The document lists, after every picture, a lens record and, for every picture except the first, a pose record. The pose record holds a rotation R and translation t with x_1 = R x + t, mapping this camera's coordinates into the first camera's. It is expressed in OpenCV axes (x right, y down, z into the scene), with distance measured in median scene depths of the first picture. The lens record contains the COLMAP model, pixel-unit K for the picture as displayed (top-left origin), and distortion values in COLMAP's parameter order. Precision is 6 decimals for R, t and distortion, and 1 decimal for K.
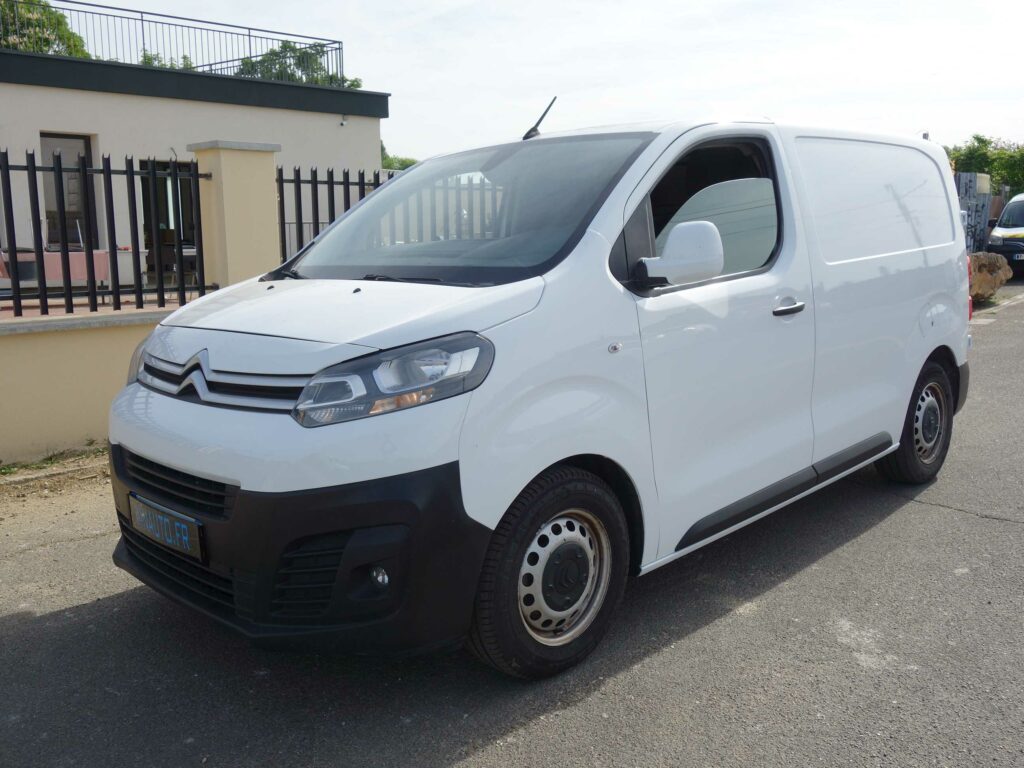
lens RADIAL K [[906.0, 0, 517.8], [0, 906.0, 383.4], [0, 0, 1]] dist [0.012483, -0.013930]
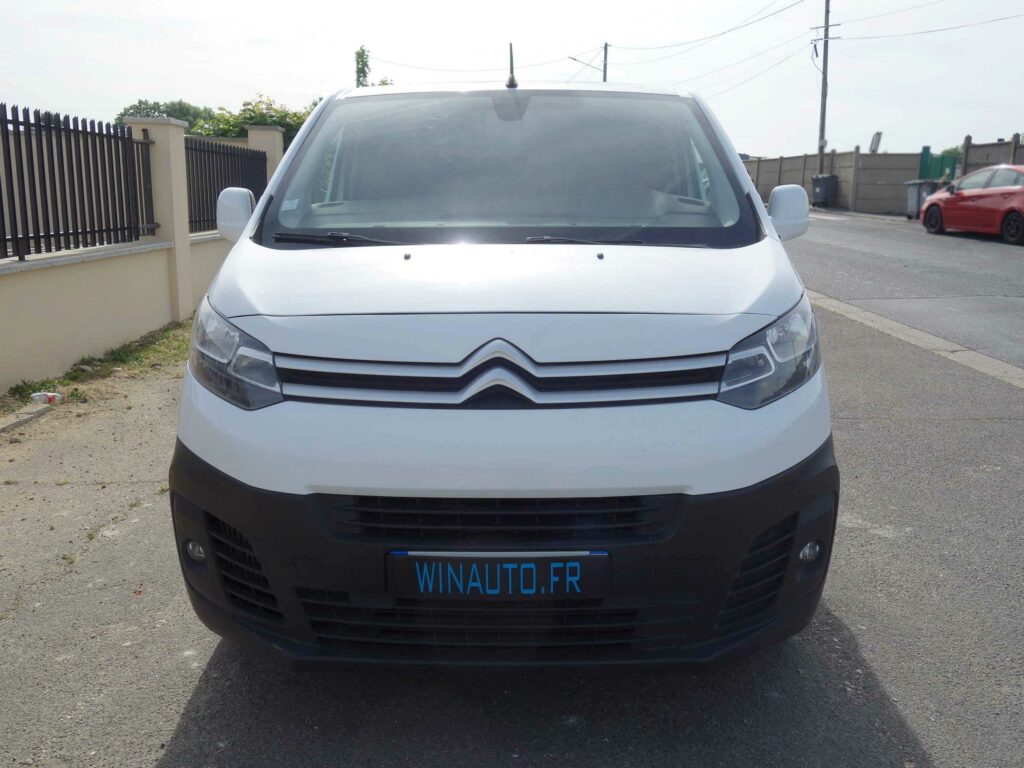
lens RADIAL K [[906.0, 0, 511.9], [0, 906.0, 382.2], [0, 0, 1]] dist [0.012483, -0.013930]
pose [[0.727486, -0.127846, 0.674107, -0.930728], [0.099338, 0.991761, 0.080885, -0.068458], [-0.678894, 0.008122, 0.734192, 0.466407]]
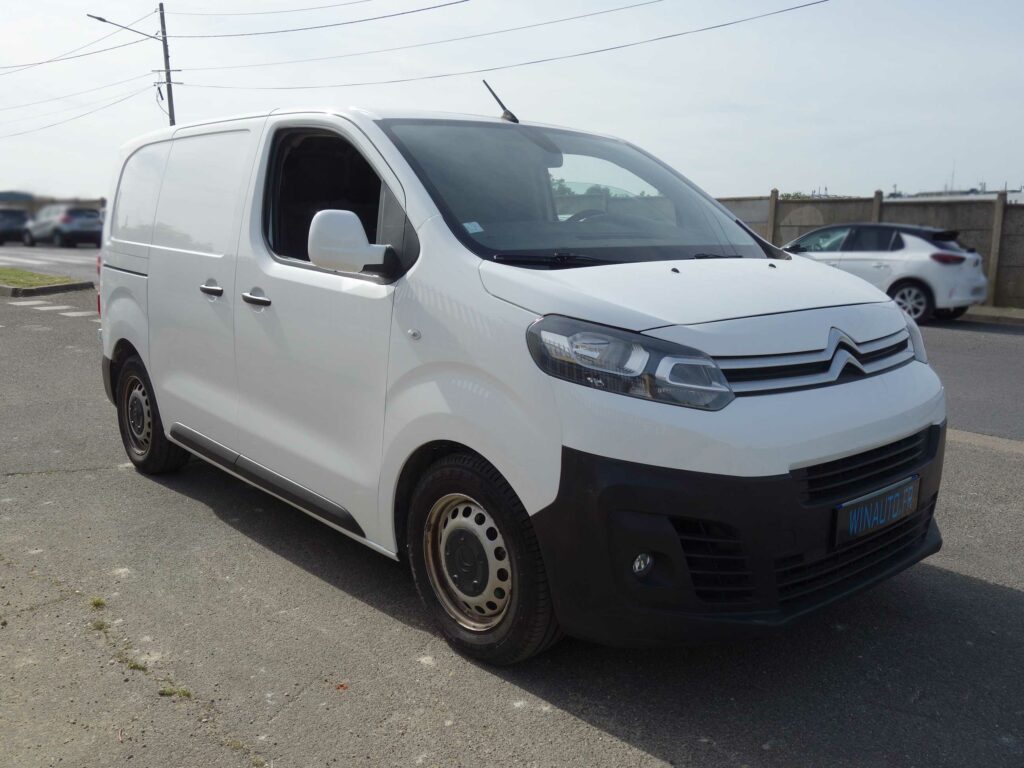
lens RADIAL K [[906.0, 0, 513.2], [0, 906.0, 387.2], [0, 0, 1]] dist [0.012483, -0.013930]
pose [[0.065875, -0.152616, 0.986088, -1.445729], [0.159773, 0.977097, 0.140551, -0.181259], [-0.984953, 0.148291, 0.088750, 1.368511]]
